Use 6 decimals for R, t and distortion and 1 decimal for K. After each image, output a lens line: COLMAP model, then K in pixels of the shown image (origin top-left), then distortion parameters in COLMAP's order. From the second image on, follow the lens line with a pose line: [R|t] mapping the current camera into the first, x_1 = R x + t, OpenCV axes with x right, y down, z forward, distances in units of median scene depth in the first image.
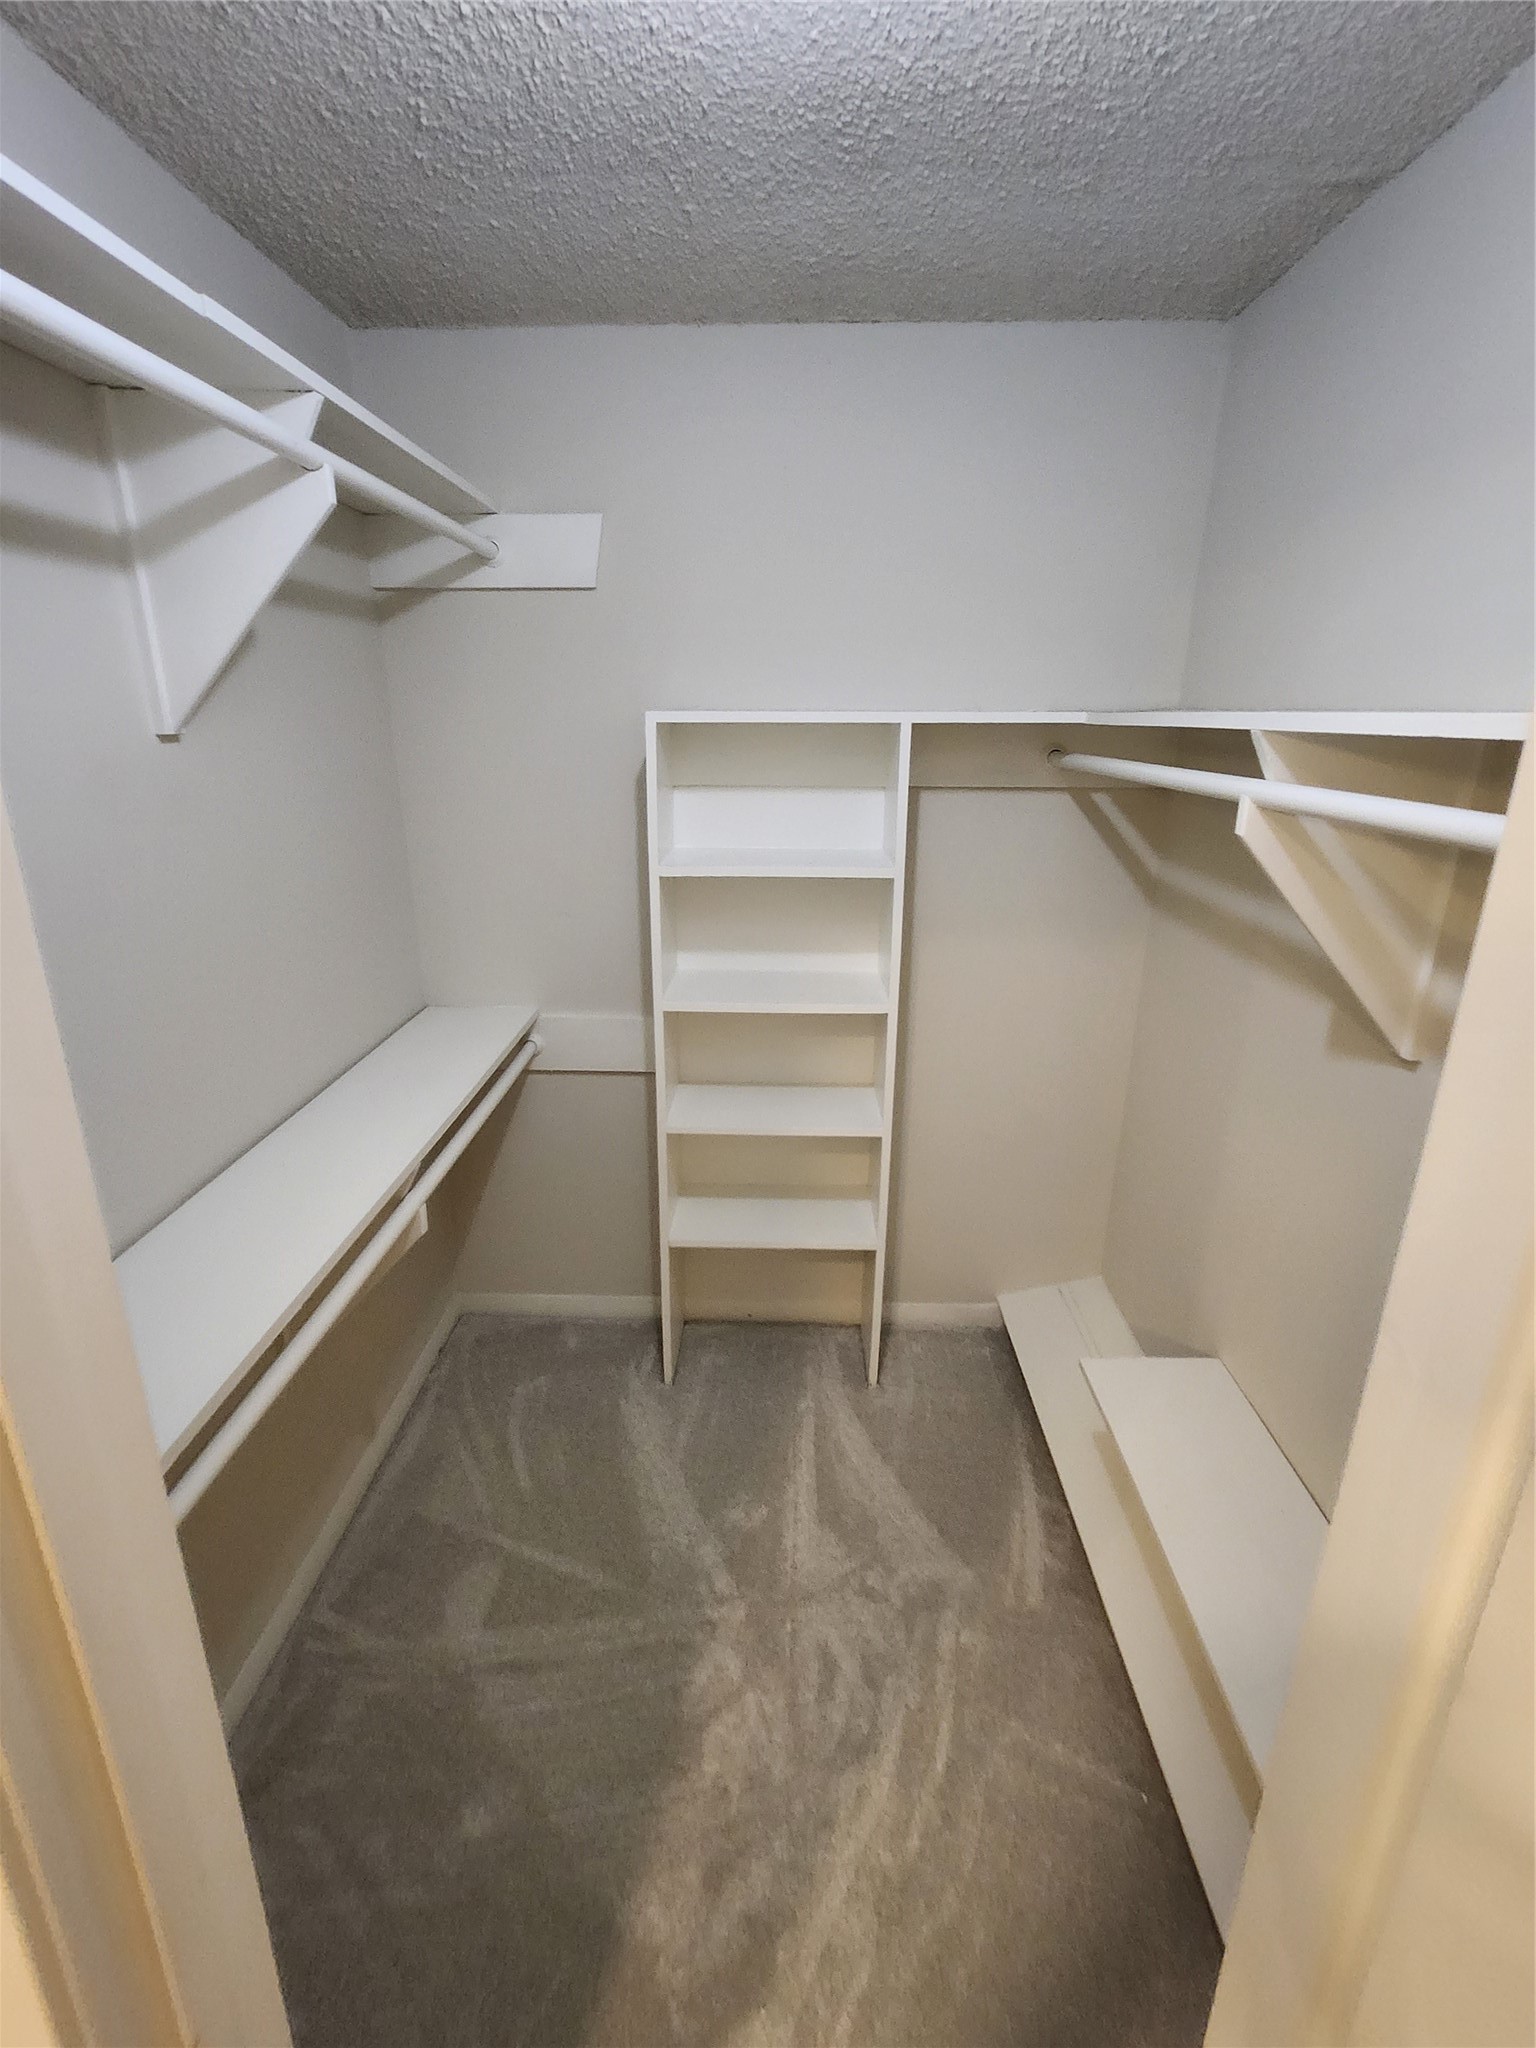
lens RADIAL K [[938.3, 0, 766.2], [0, 938.3, 1017.5], [0, 0, 1]] dist [-0.005704, 0.003701]
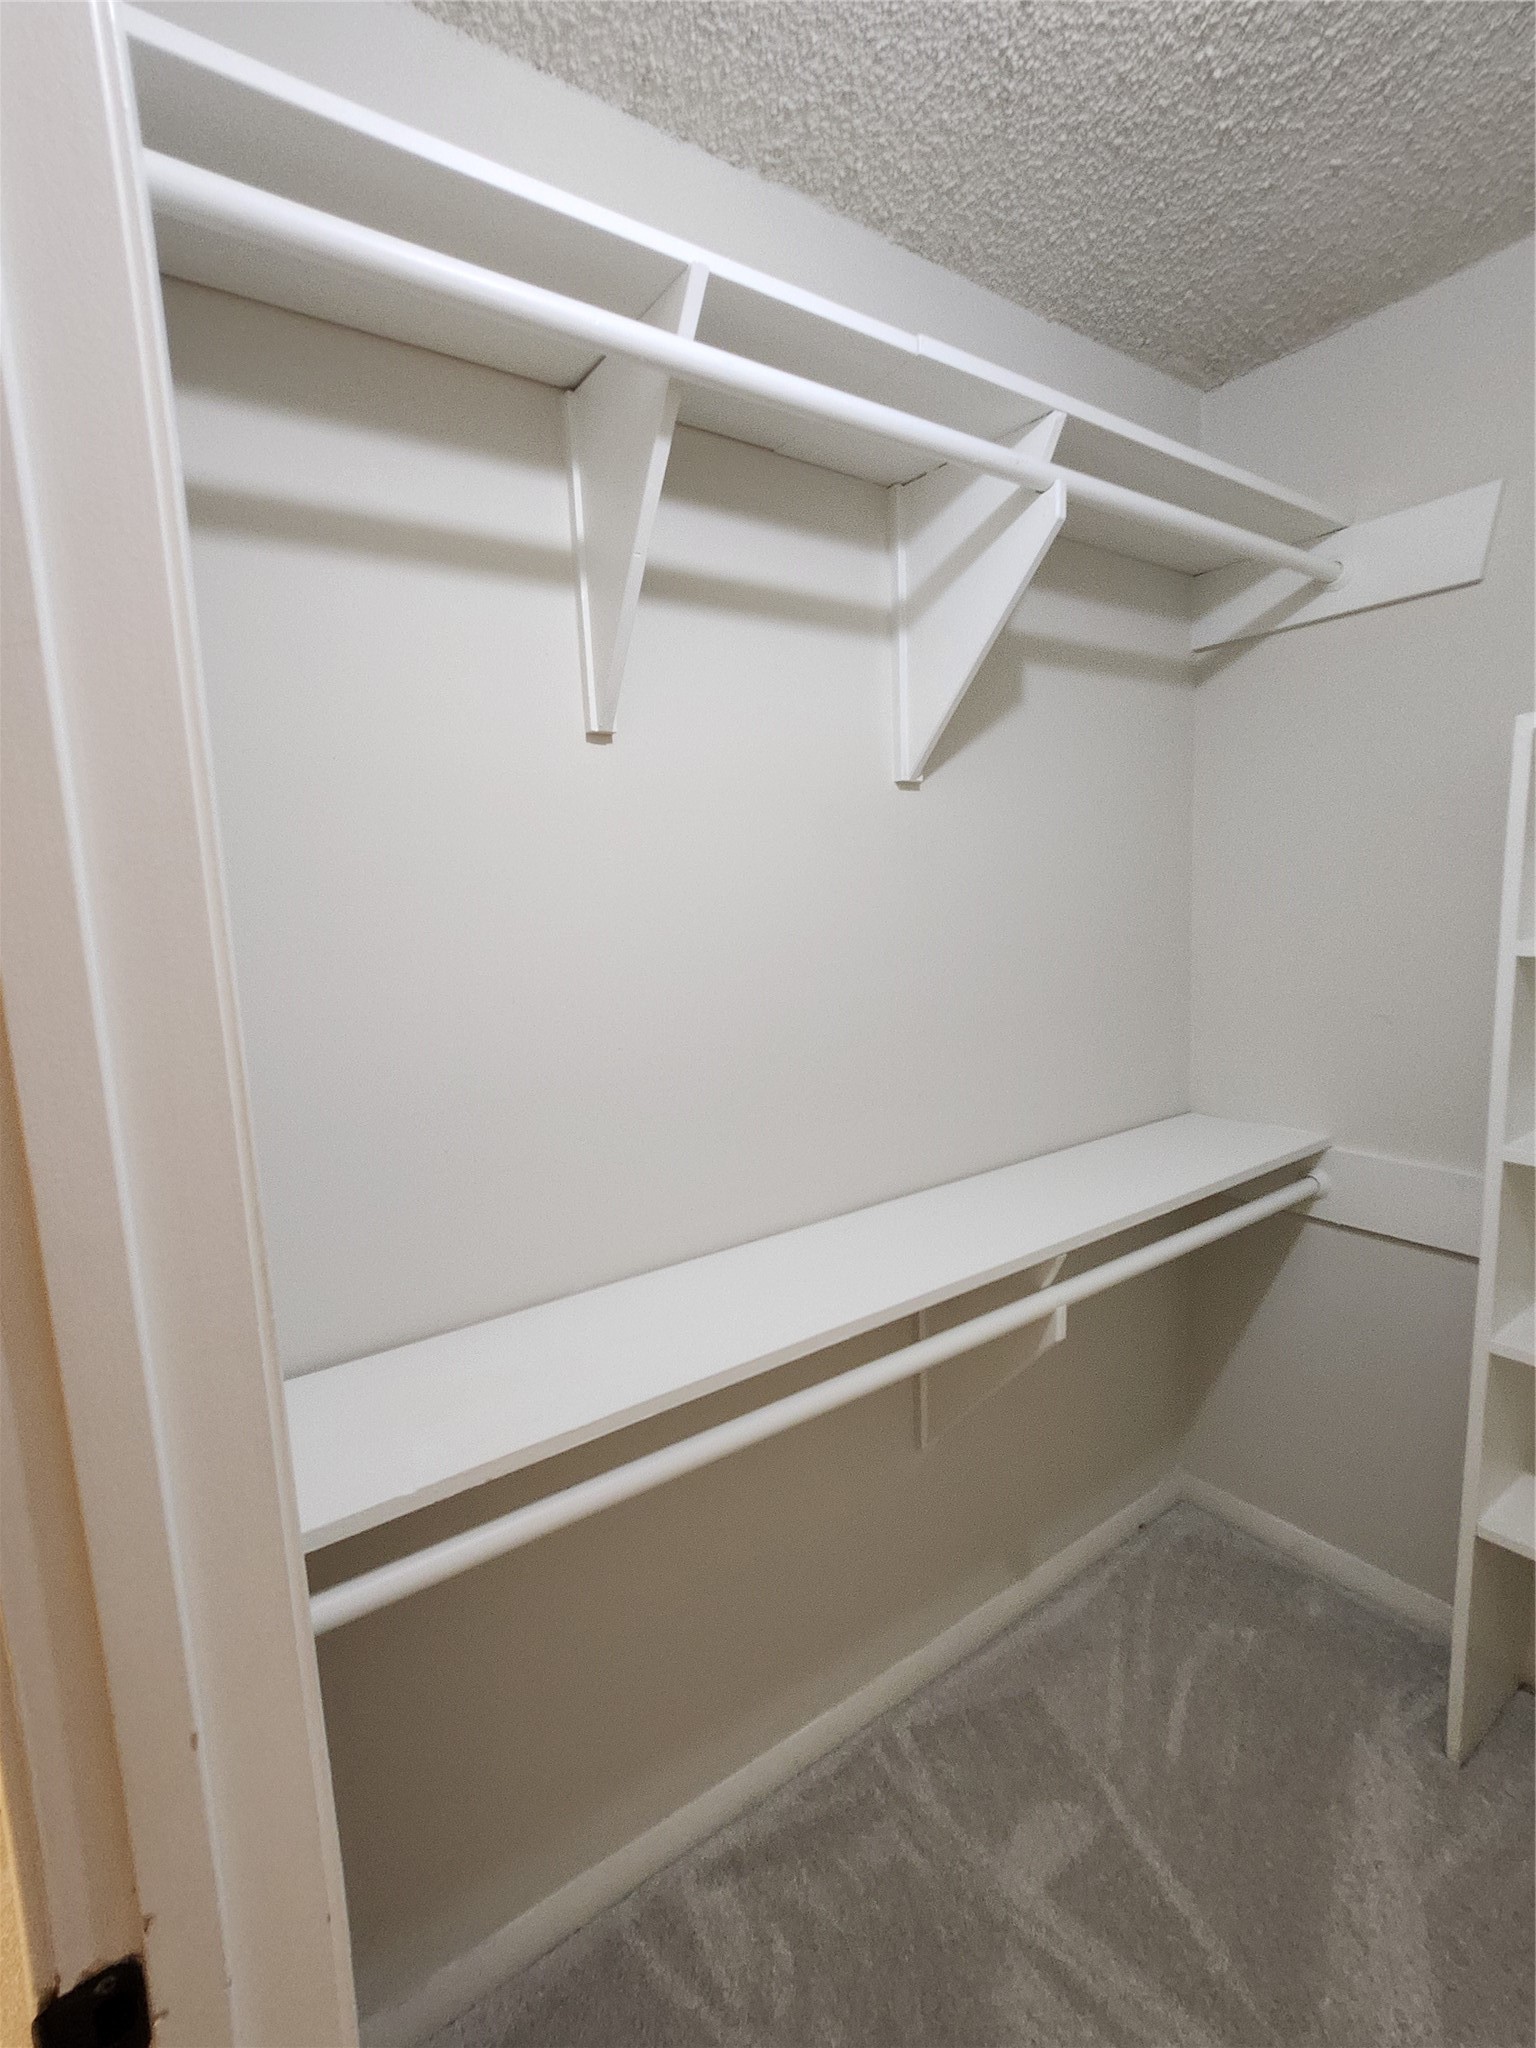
lens RADIAL K [[938.3, 0, 762.3], [0, 938.3, 1023.6], [0, 0, 1]] dist [-0.005704, 0.003701]
pose [[0.590617, 0.075308, -0.803430, 0.117676], [-0.204873, 0.977007, -0.059029, 0.052189], [0.780512, 0.199465, 0.592465, 0.218569]]
